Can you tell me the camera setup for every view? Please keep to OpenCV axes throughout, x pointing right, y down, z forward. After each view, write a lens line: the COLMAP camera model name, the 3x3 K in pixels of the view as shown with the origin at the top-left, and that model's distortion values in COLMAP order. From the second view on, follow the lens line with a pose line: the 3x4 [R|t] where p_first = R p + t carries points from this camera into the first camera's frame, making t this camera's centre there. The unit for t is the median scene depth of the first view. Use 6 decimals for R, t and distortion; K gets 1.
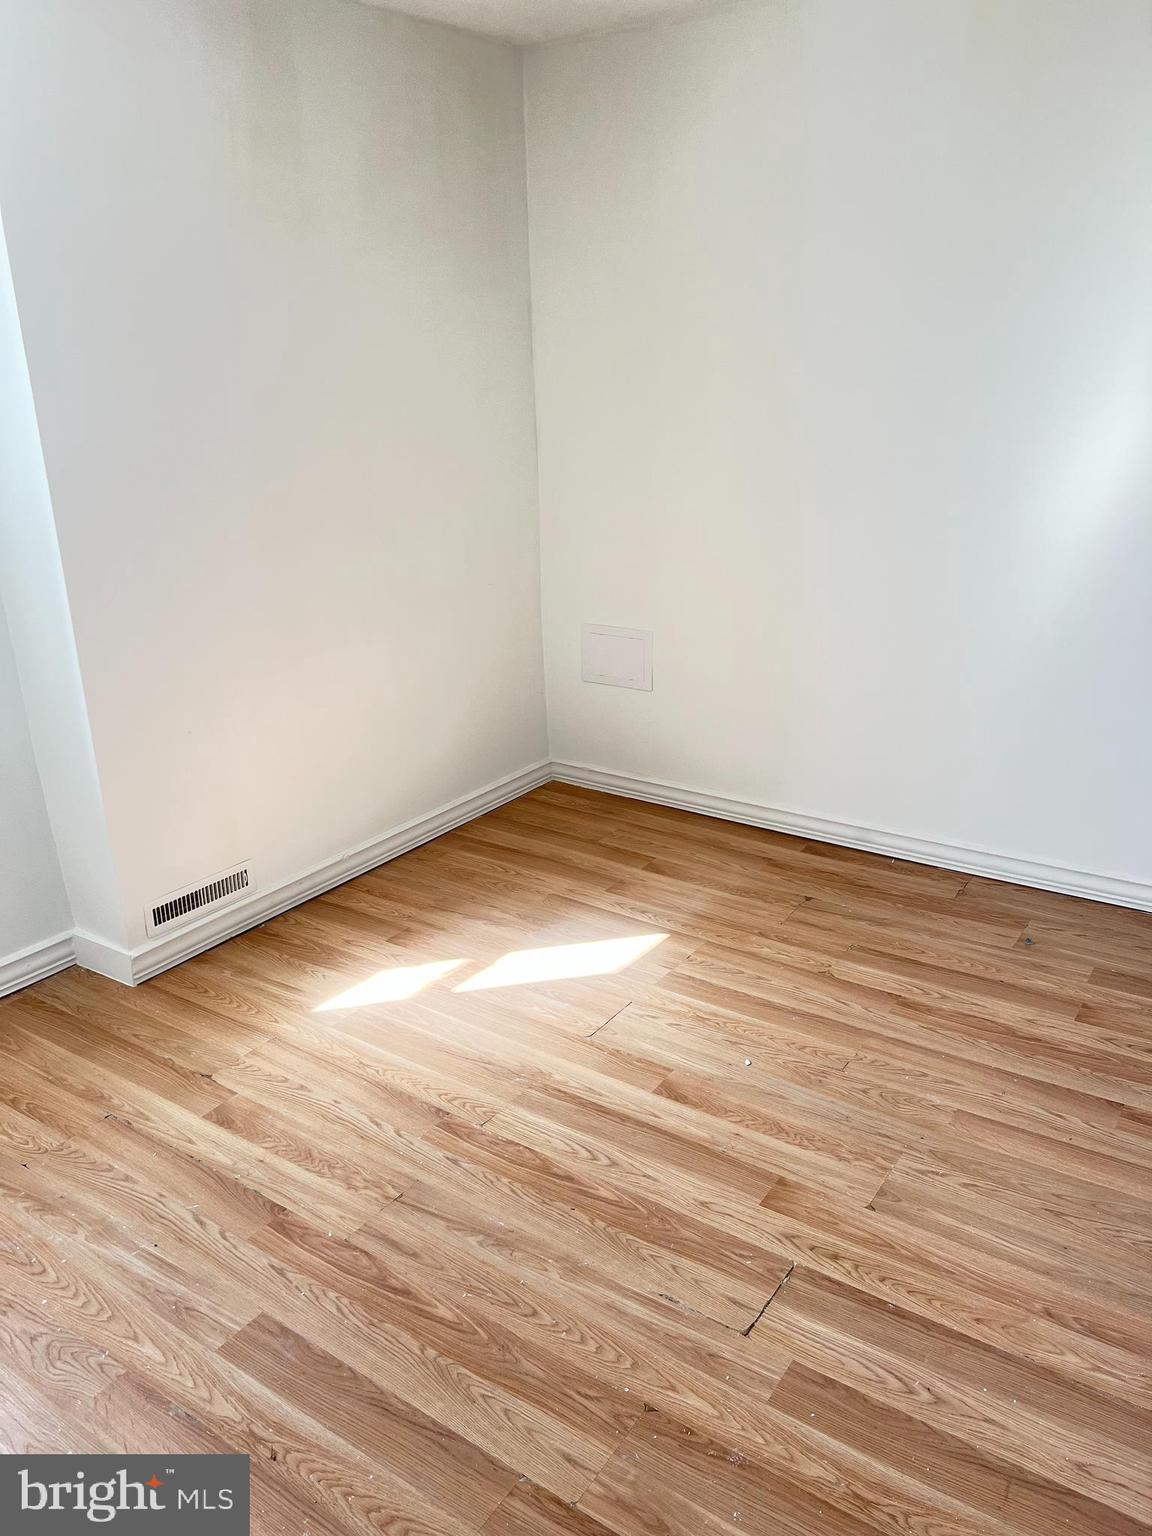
lens RADIAL K [[1131.9, 0, 575.8], [0, 1131.9, 766.6], [0, 0, 1]] dist [-0.036454, 0.000474]
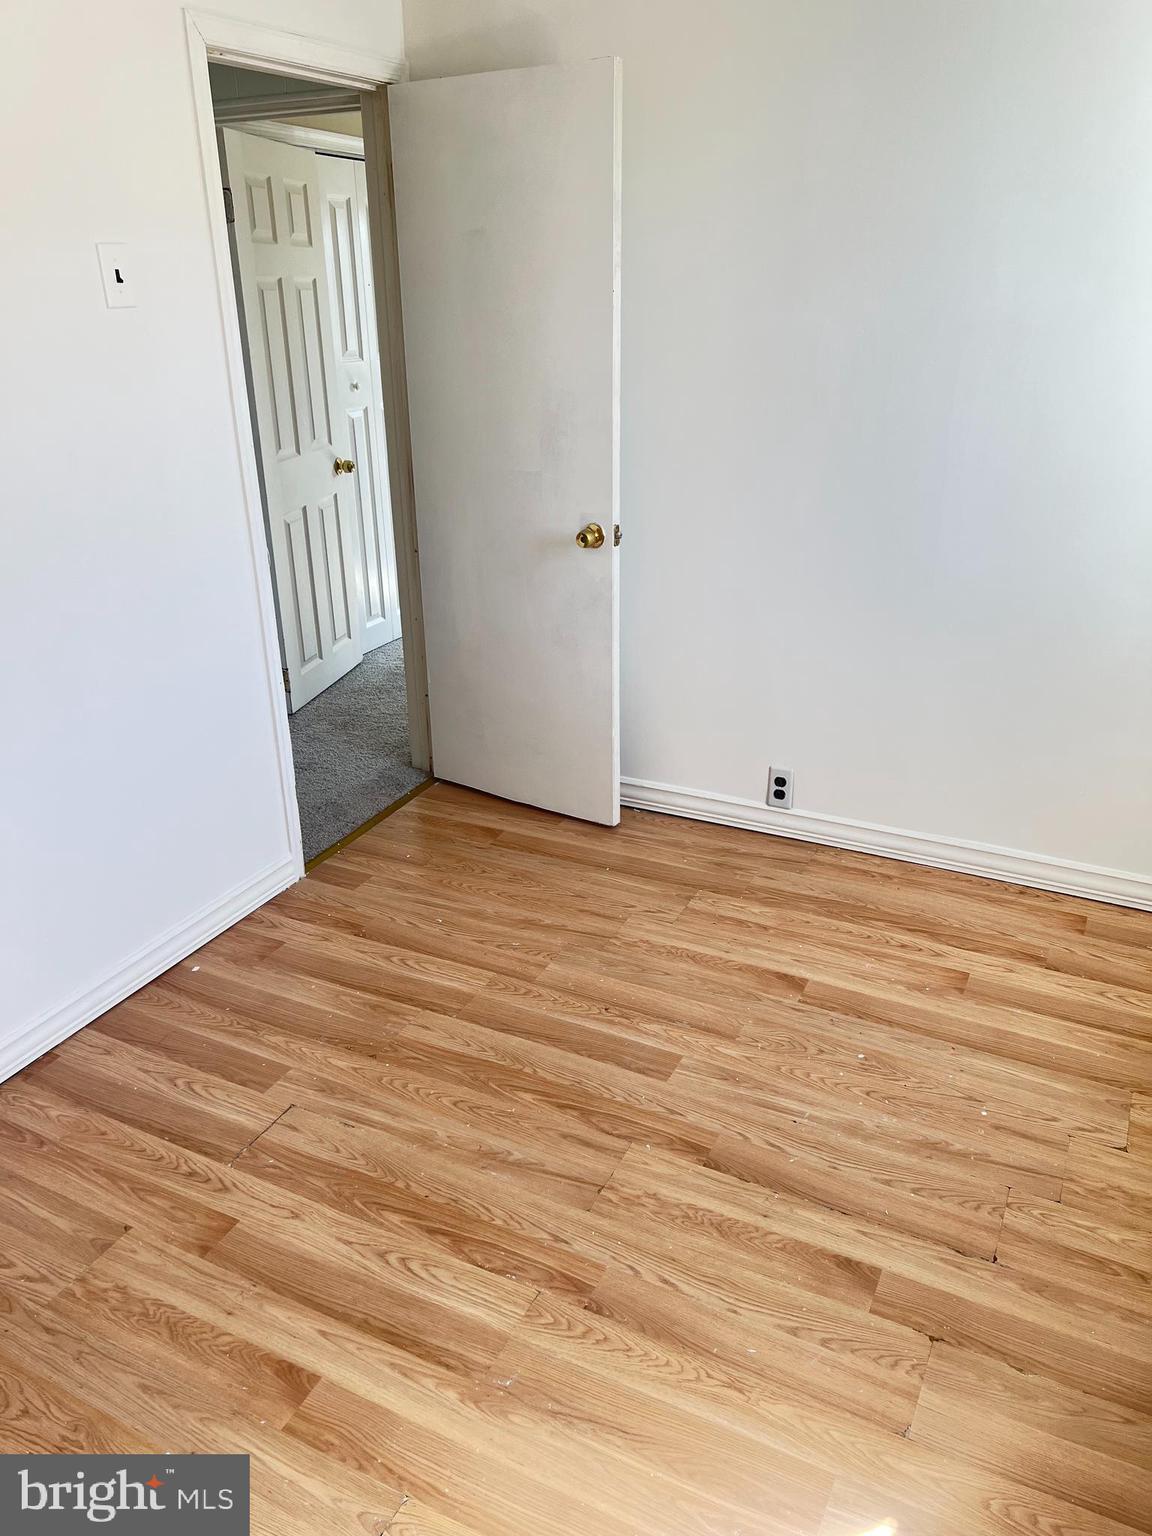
lens RADIAL K [[1131.9, 0, 578.0], [0, 1131.9, 770.3], [0, 0, 1]] dist [-0.036454, 0.000474]
pose [[-0.991118, 0.082640, -0.104193, -0.064761], [-0.008272, 0.743656, 0.668512, -0.580980], [0.132729, 0.663436, -0.736367, 1.522676]]
